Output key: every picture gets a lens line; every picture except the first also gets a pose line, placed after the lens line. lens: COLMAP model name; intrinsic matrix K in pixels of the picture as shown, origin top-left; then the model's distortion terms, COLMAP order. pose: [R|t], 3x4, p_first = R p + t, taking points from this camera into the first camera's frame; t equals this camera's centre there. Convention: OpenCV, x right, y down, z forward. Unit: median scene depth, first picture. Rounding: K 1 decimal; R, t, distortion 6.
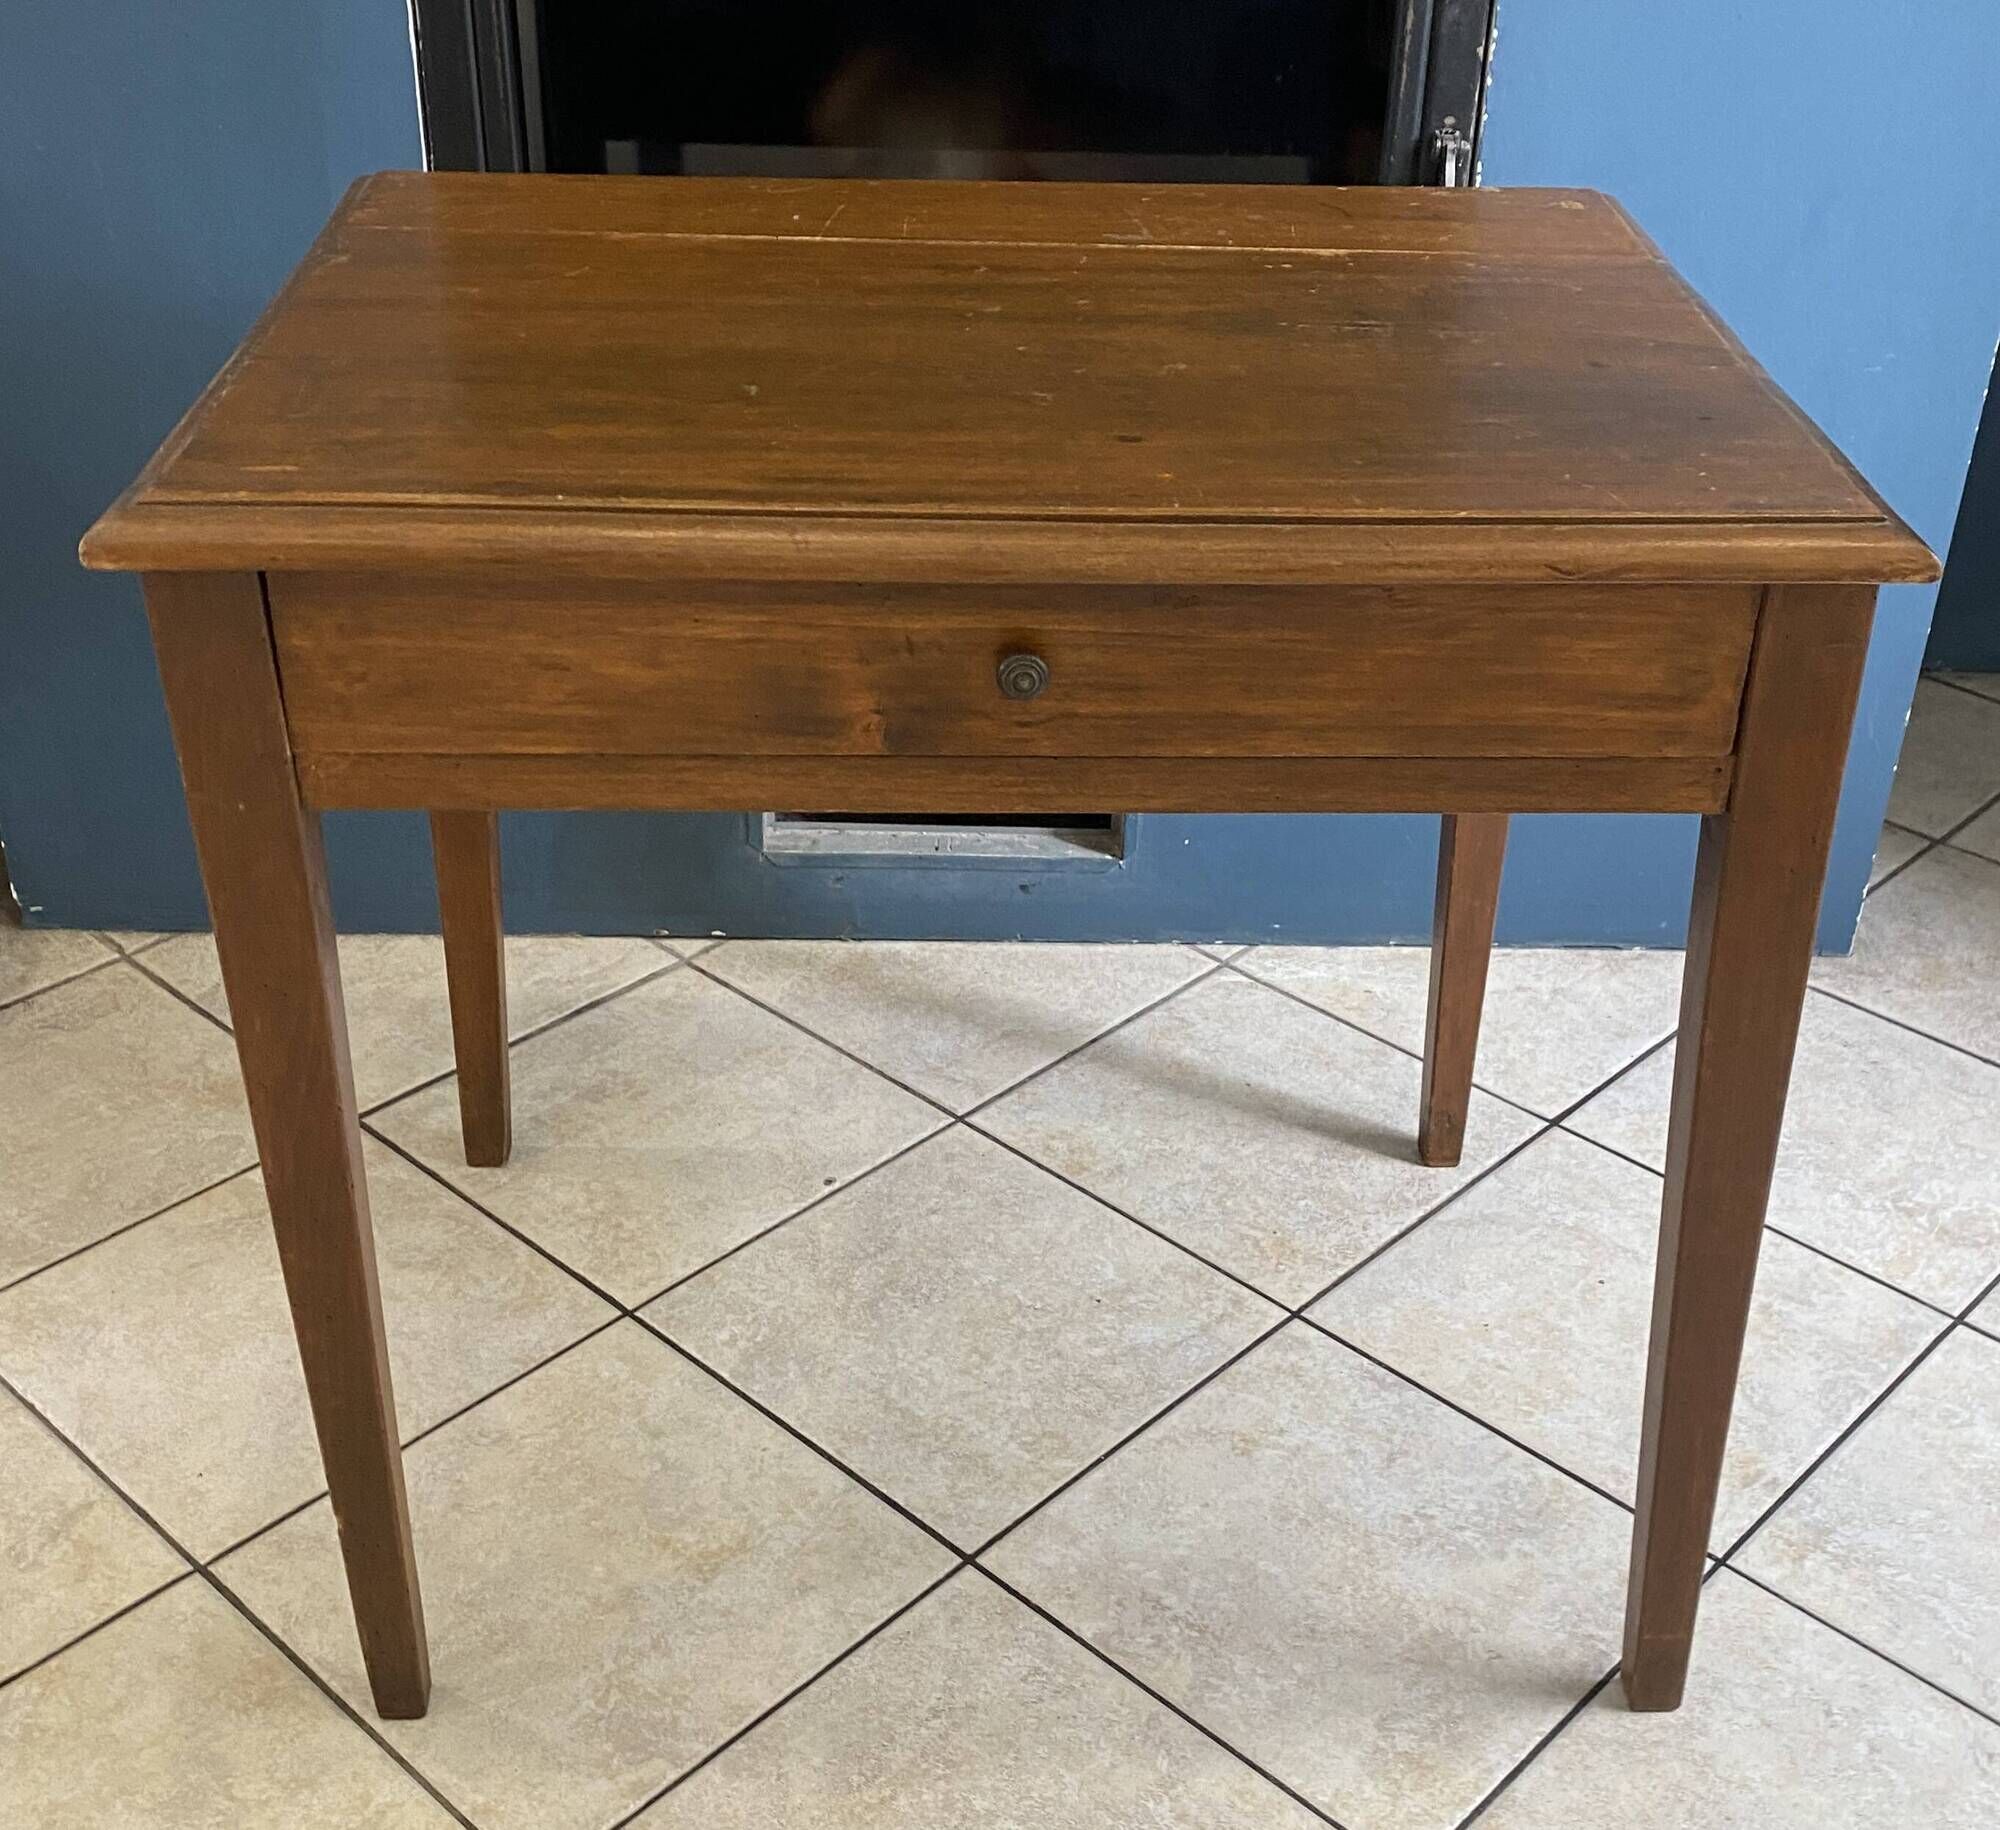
lens RADIAL K [[2499.1, 0, 1000.3], [0, 2499.1, 921.8], [0, 0, 1]] dist [0.182964, -0.564658]
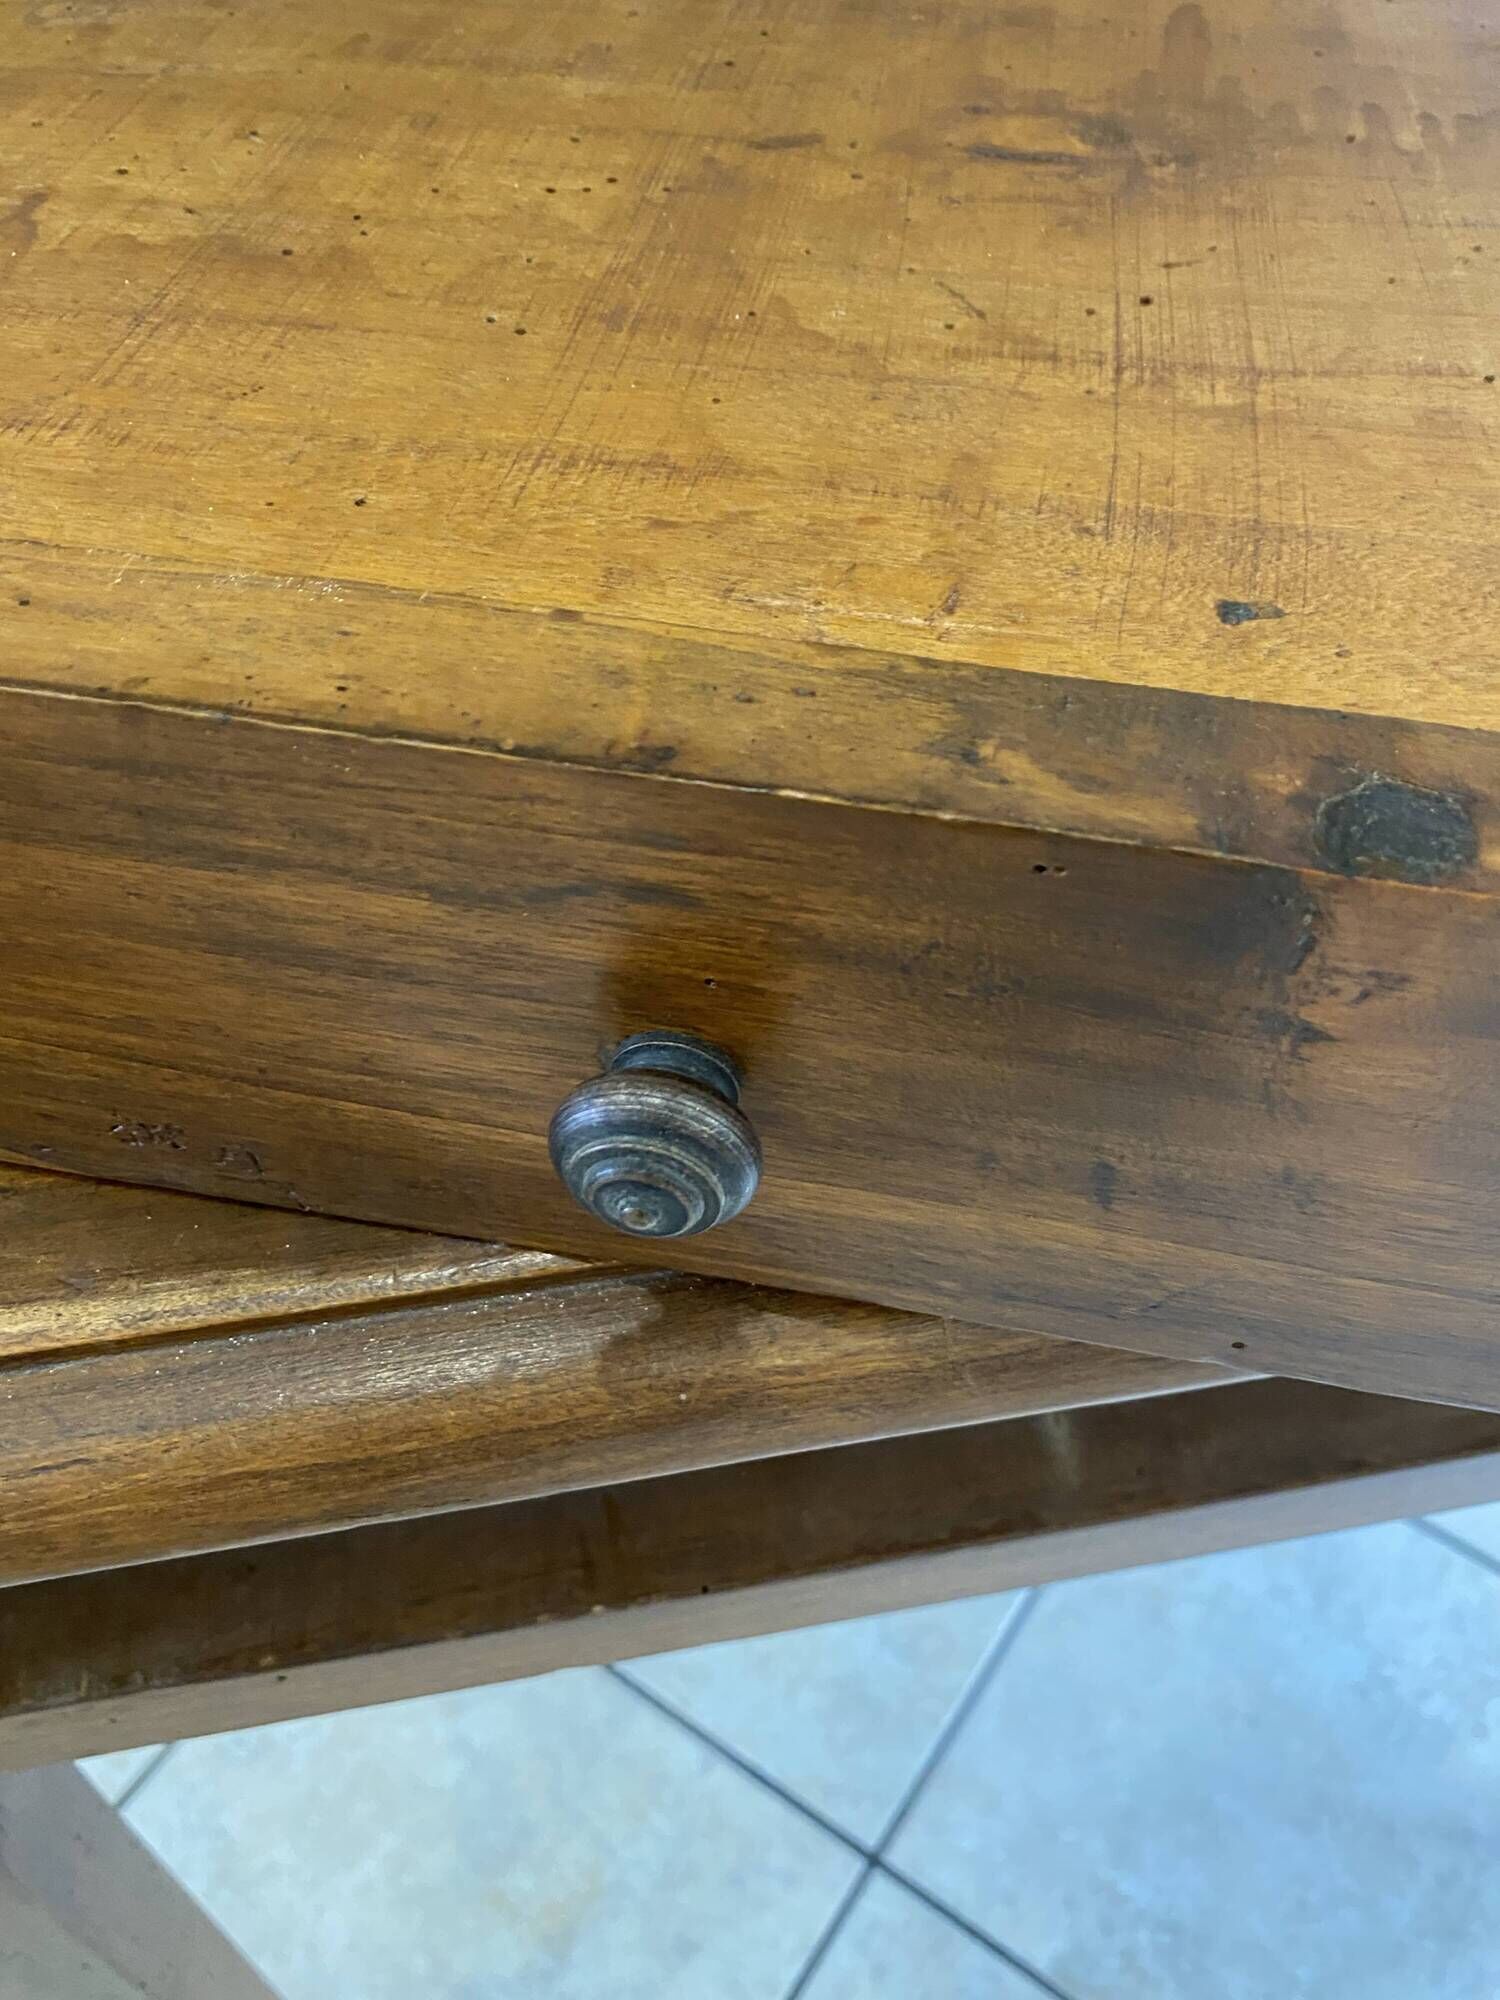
lens RADIAL K [[1724.8, 0, 744.2], [0, 1724.8, 1021.7], [0, 0, 1]] dist [-0.006498, 0.002509]
pose [[0.988165, -0.126371, 0.086950, -0.067100], [0.090237, 0.937280, 0.336695, -0.189406], [-0.124045, -0.324864, 0.937591, 0.564349]]
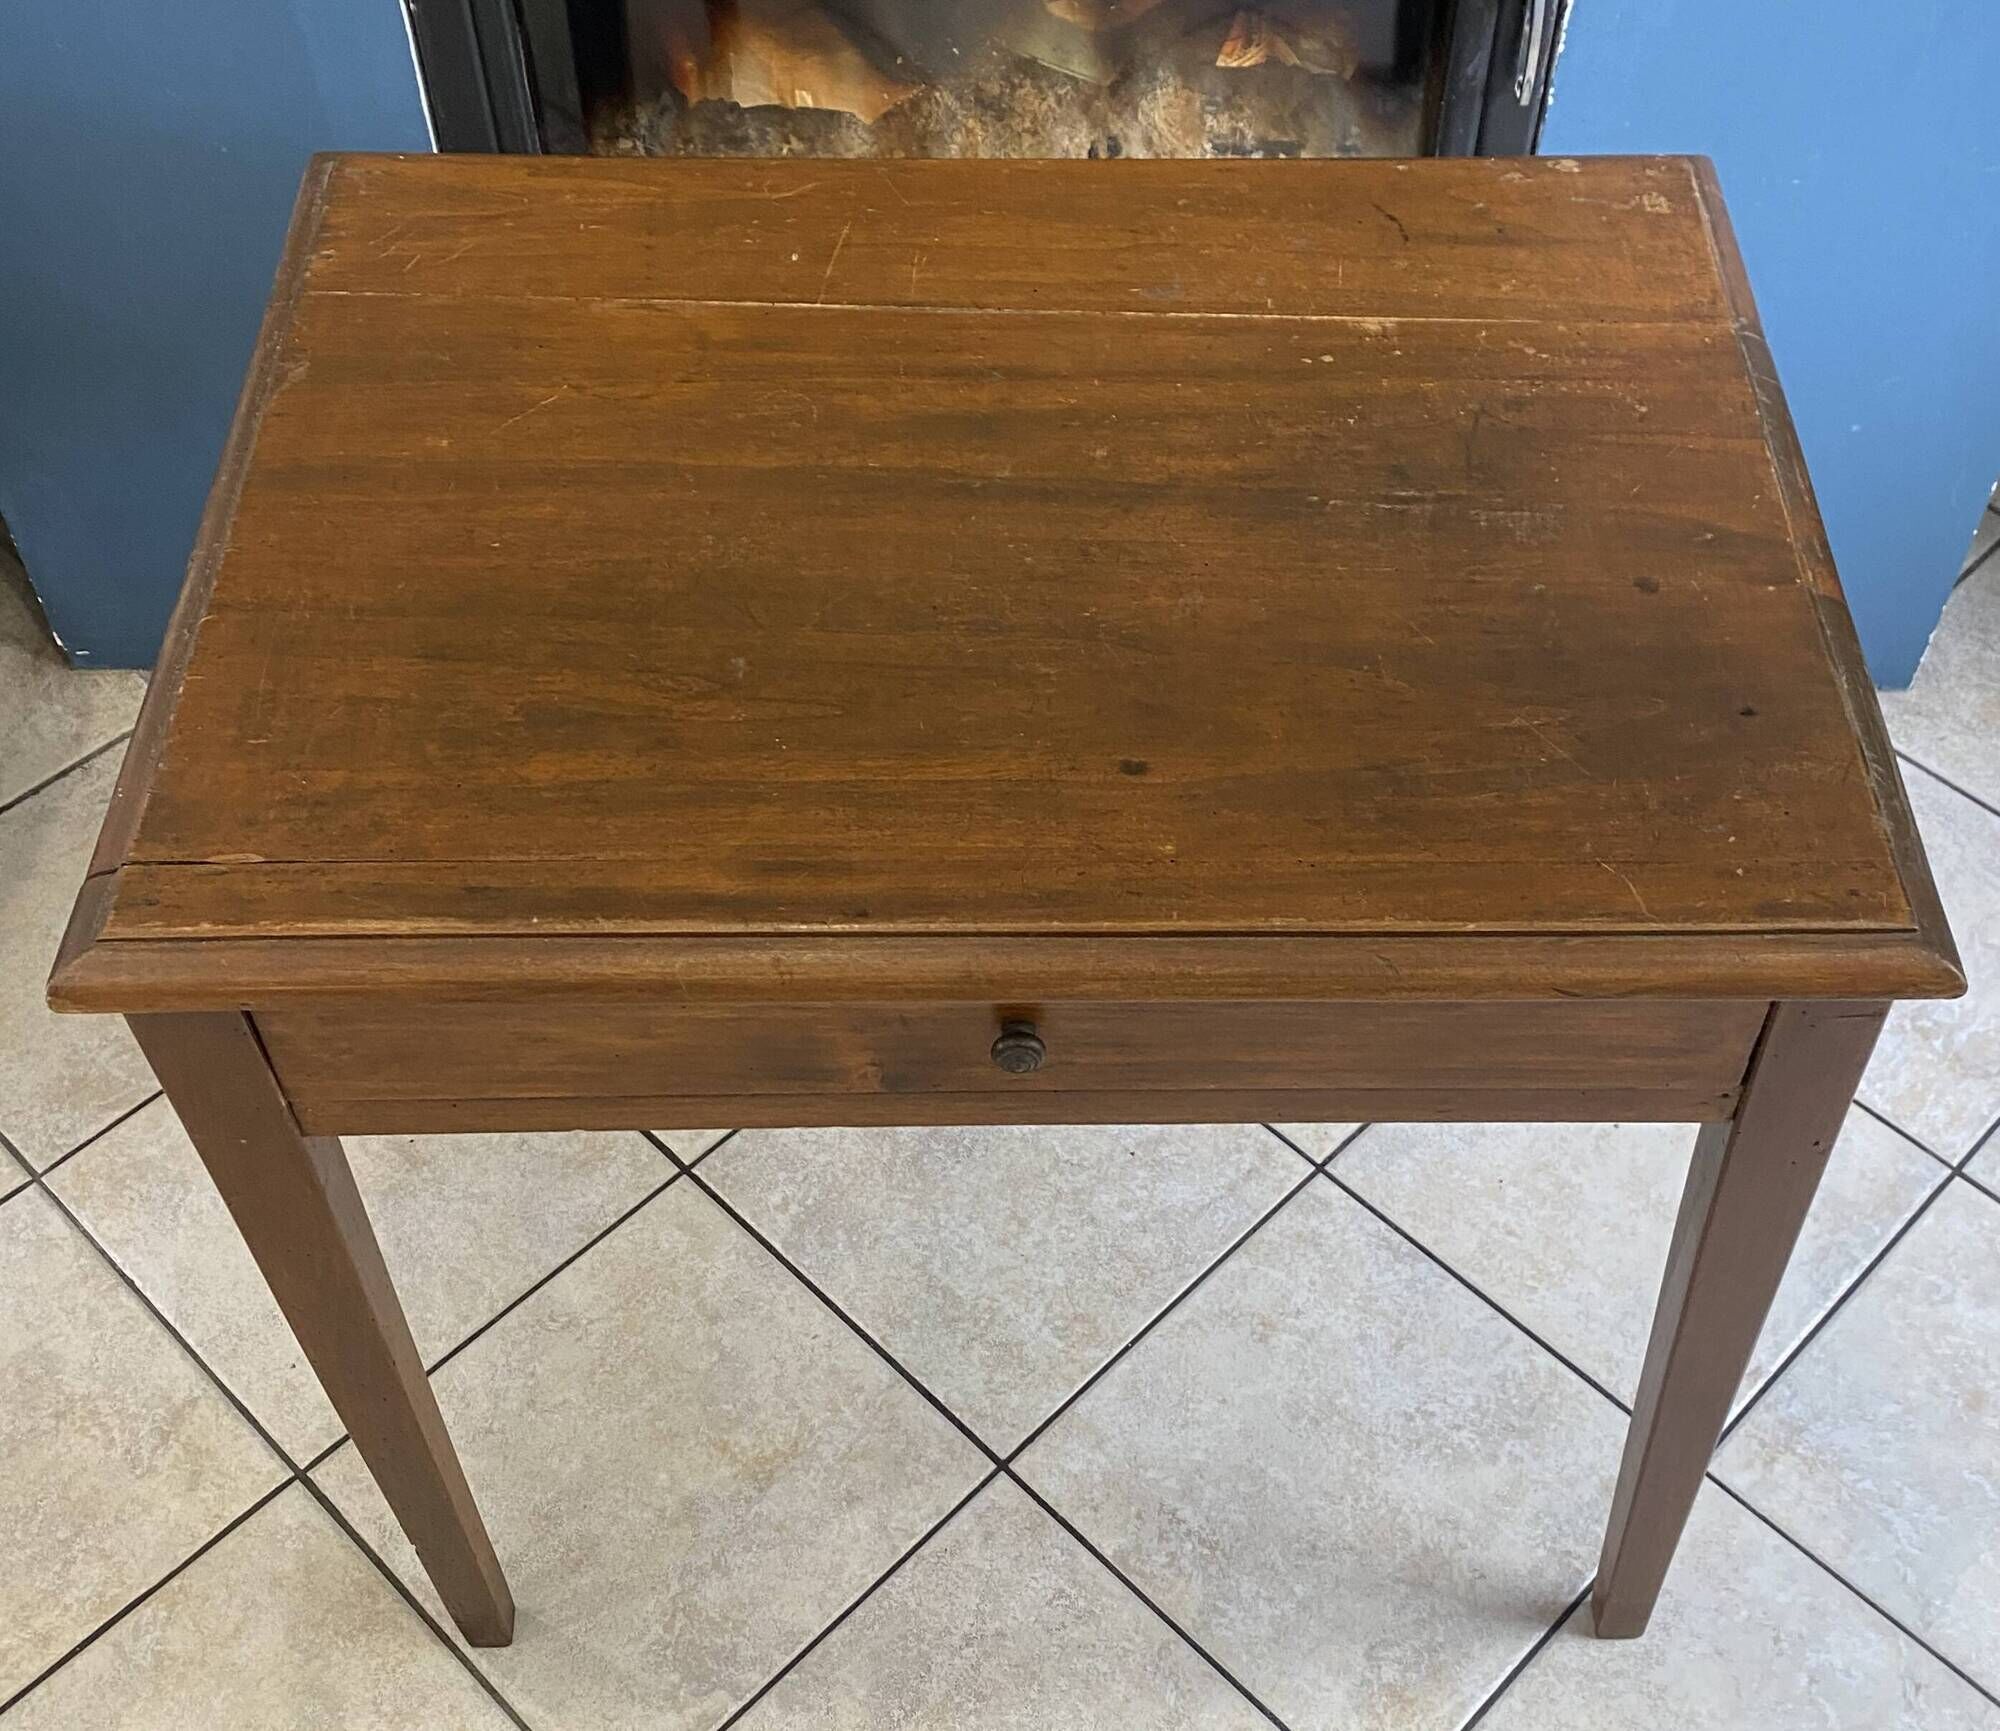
lens RADIAL K [[2439.5, 0, 1059.6], [0, 2439.5, 865.0], [0, 0, 1]] dist [0.212775, -0.712969]
pose [[0.999833, 0.005399, -0.017466, 0.029073], [0.000754, 0.942394, 0.334504, -0.342912], [0.018266, -0.334462, 0.942232, 0.083526]]
